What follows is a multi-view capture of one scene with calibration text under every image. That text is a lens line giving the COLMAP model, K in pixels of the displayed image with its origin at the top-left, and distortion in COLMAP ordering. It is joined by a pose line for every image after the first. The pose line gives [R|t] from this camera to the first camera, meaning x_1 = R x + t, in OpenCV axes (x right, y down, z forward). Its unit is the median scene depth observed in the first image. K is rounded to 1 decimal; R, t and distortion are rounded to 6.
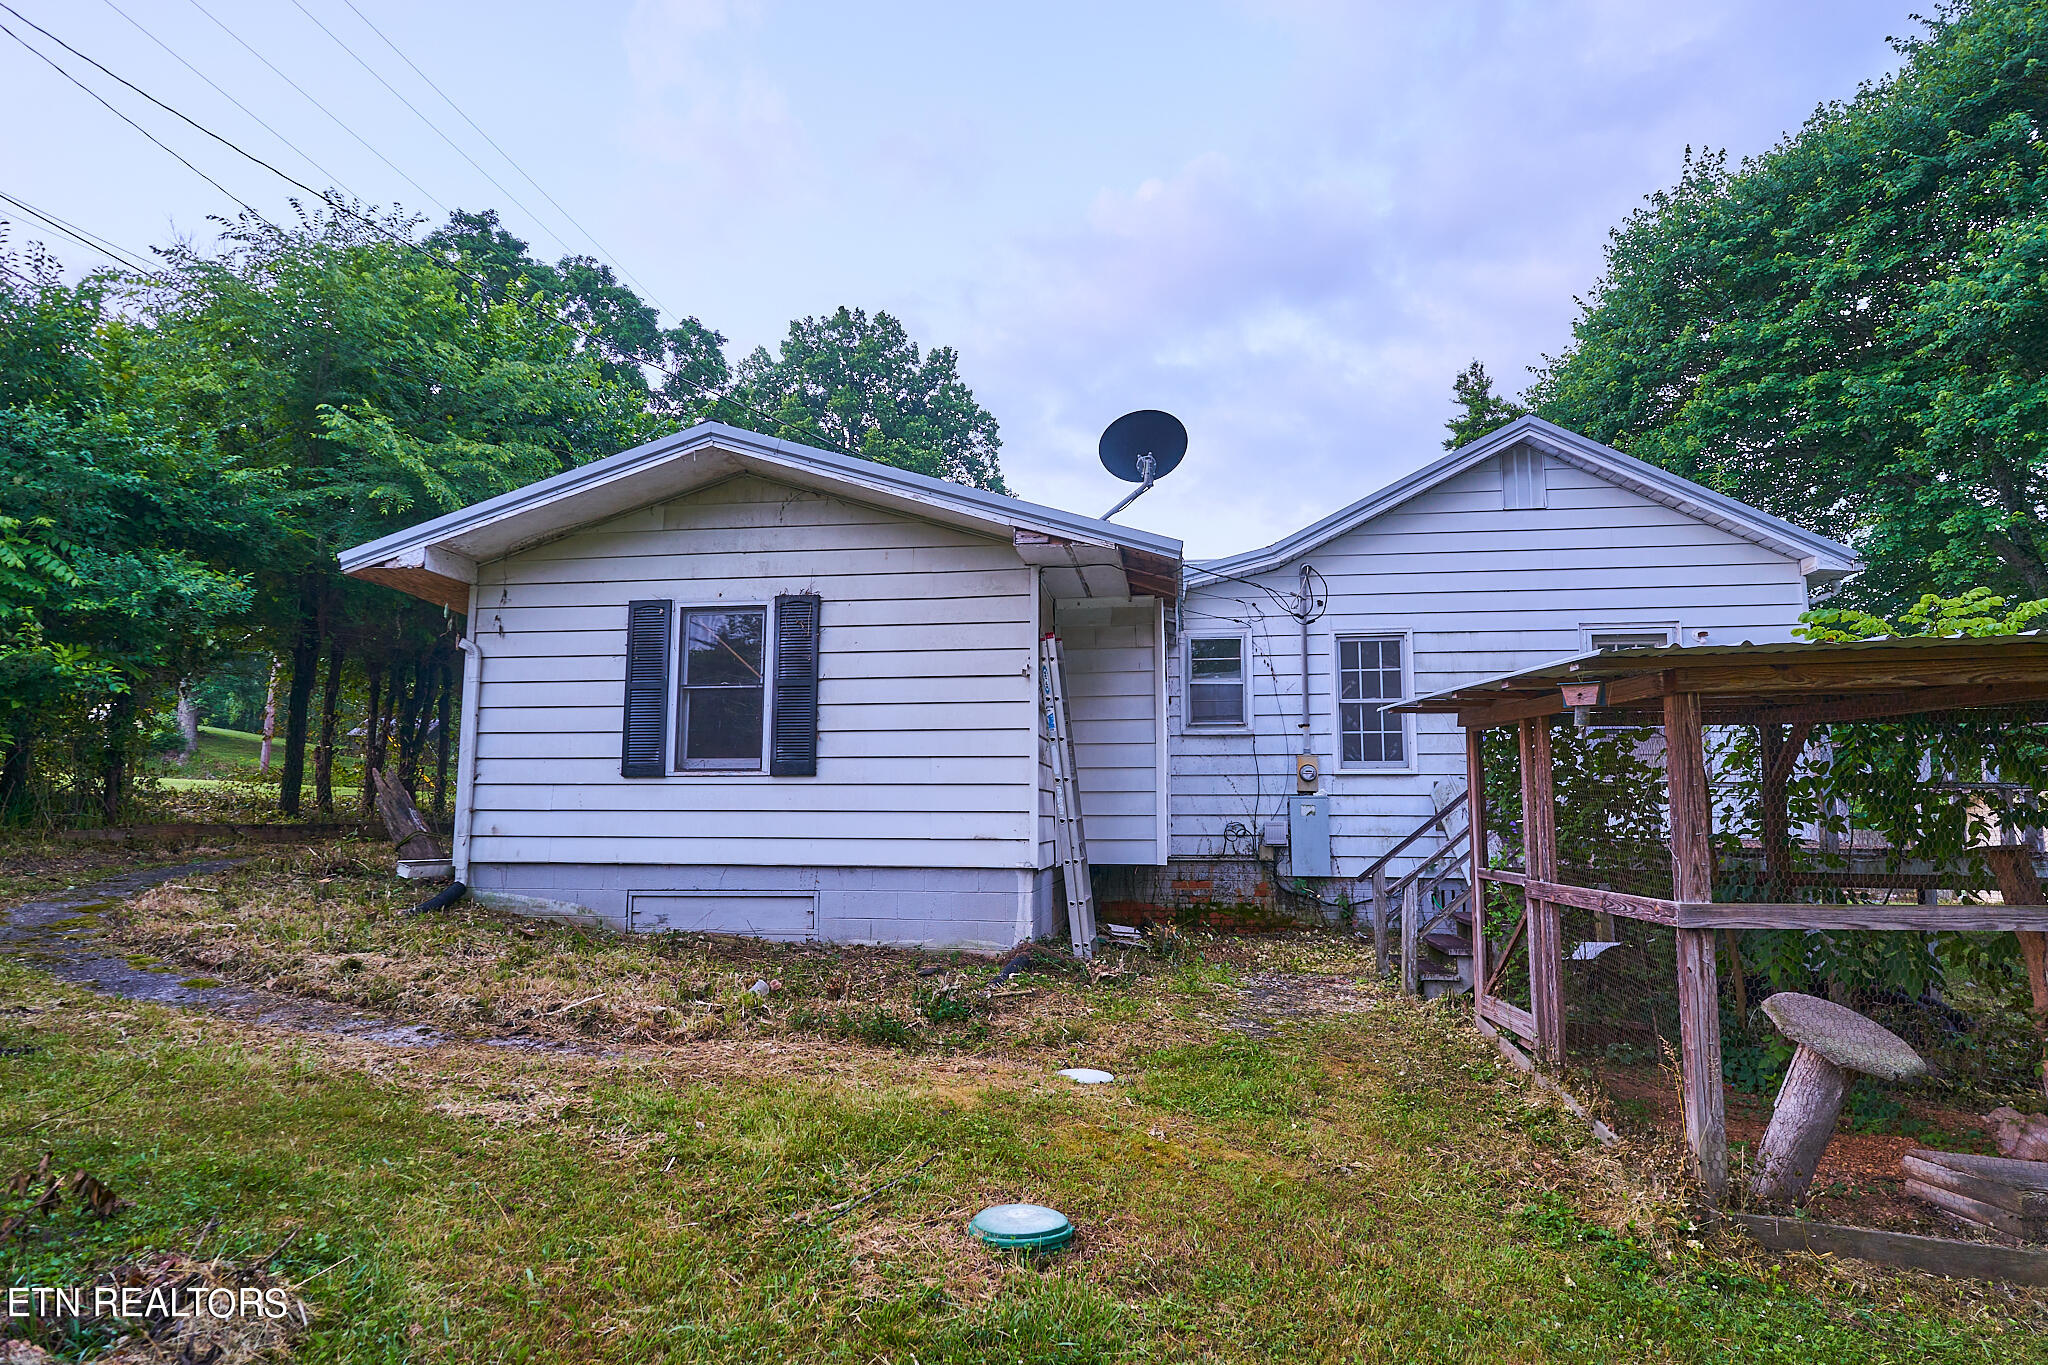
lens RADIAL K [[1095.3, 0, 1031.3], [0, 1095.3, 709.6], [0, 0, 1]] dist [-0.001546, 0.000552]
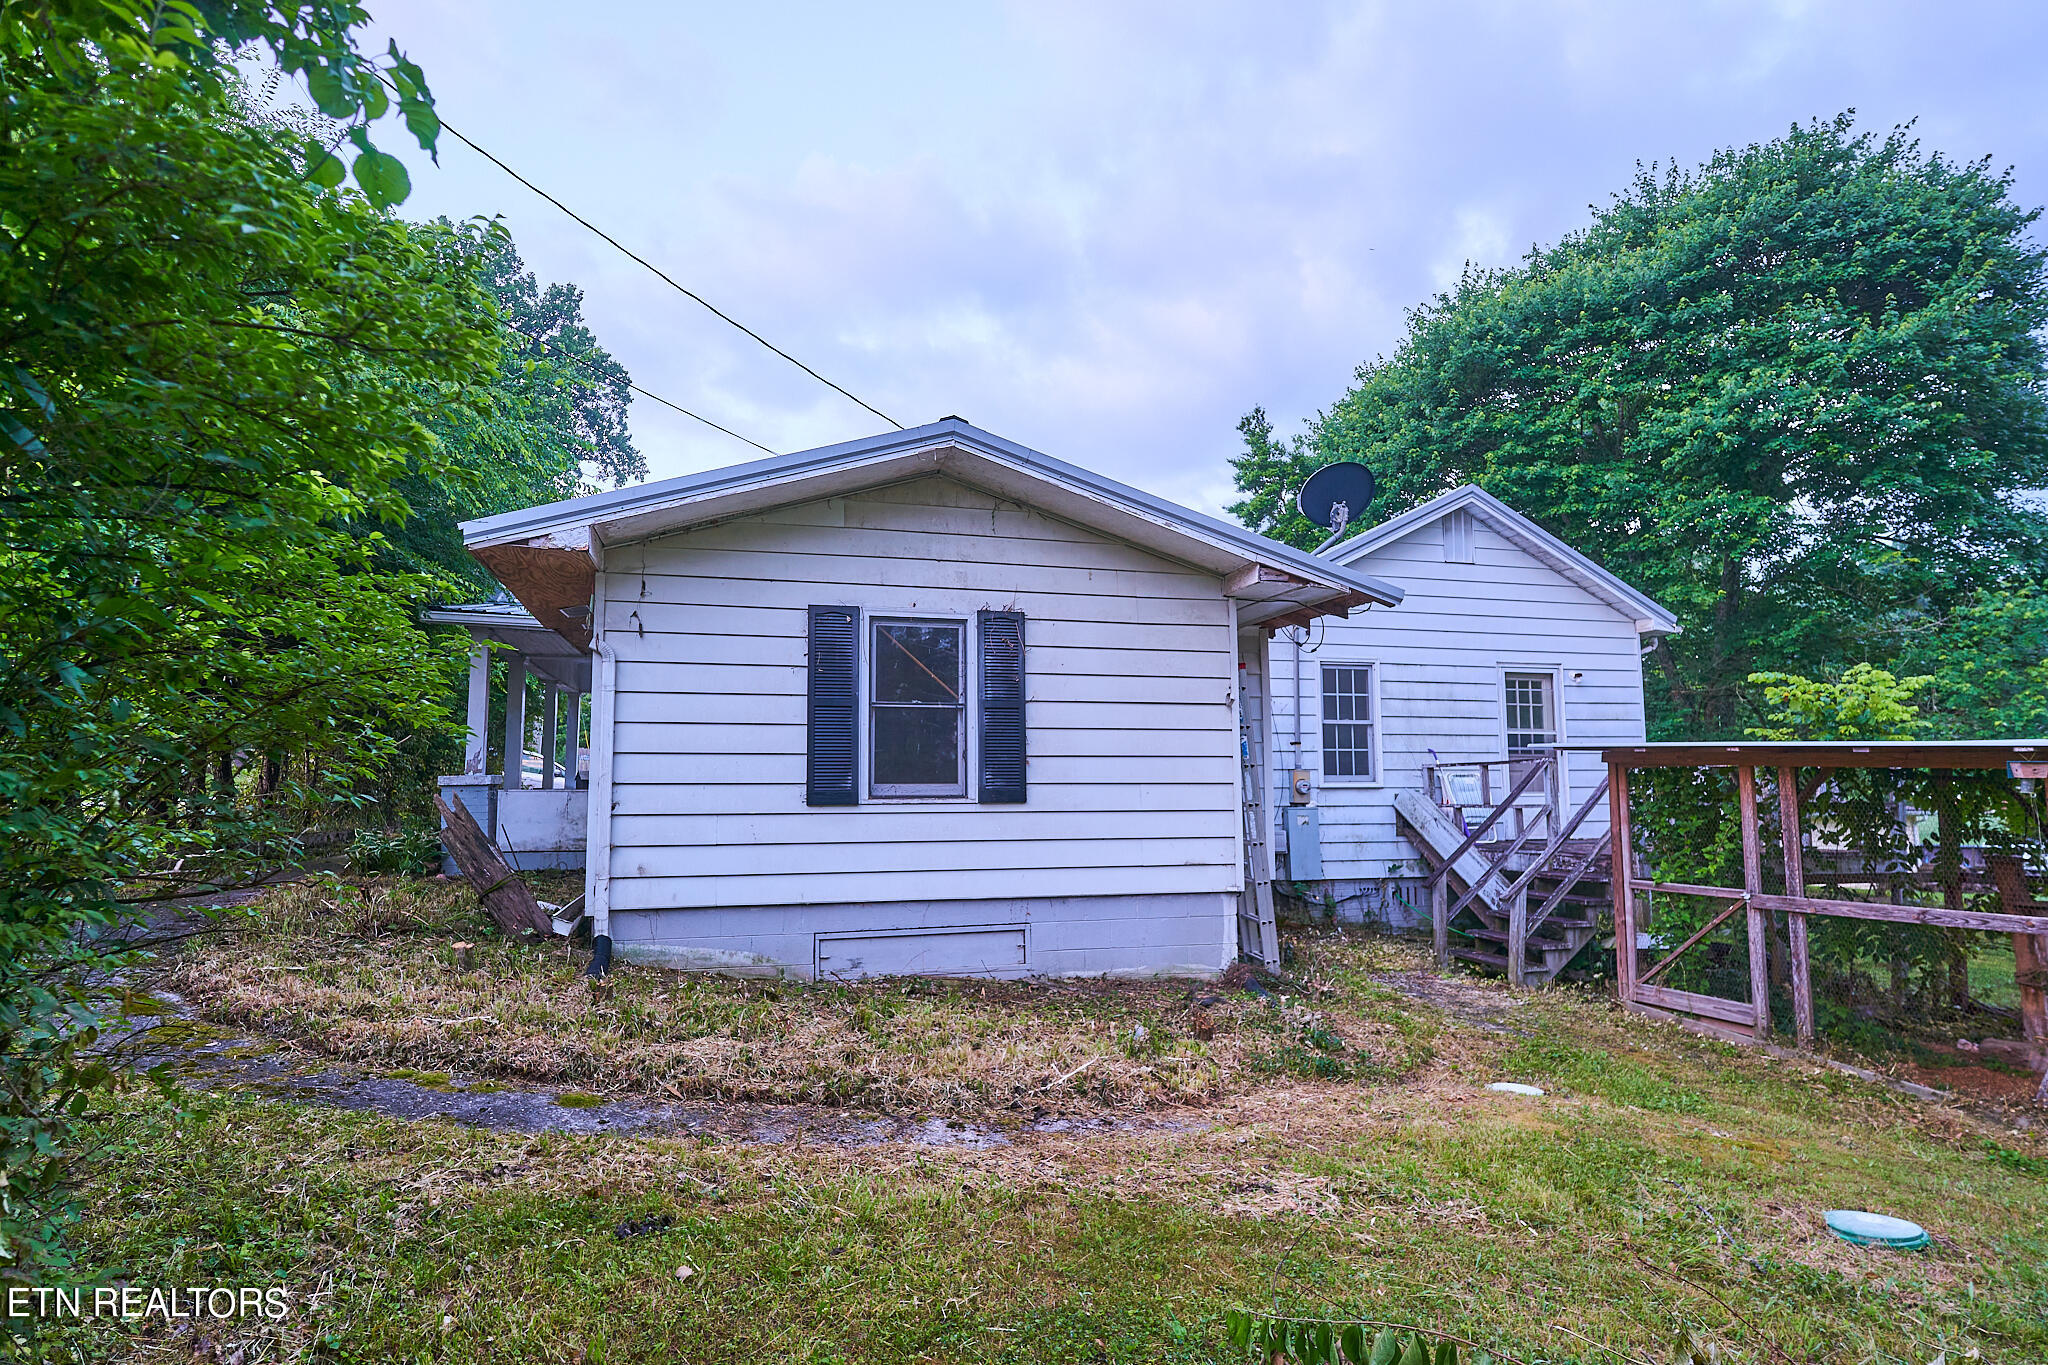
lens RADIAL K [[1095.3, 0, 1031.3], [0, 1095.3, 709.6], [0, 0, 1]] dist [-0.001546, 0.000552]
pose [[0.917193, 0.023175, 0.397768, -0.557223], [-0.030473, 0.999463, 0.012035, -0.031408], [-0.397275, -0.023159, 0.917407, 0.121575]]
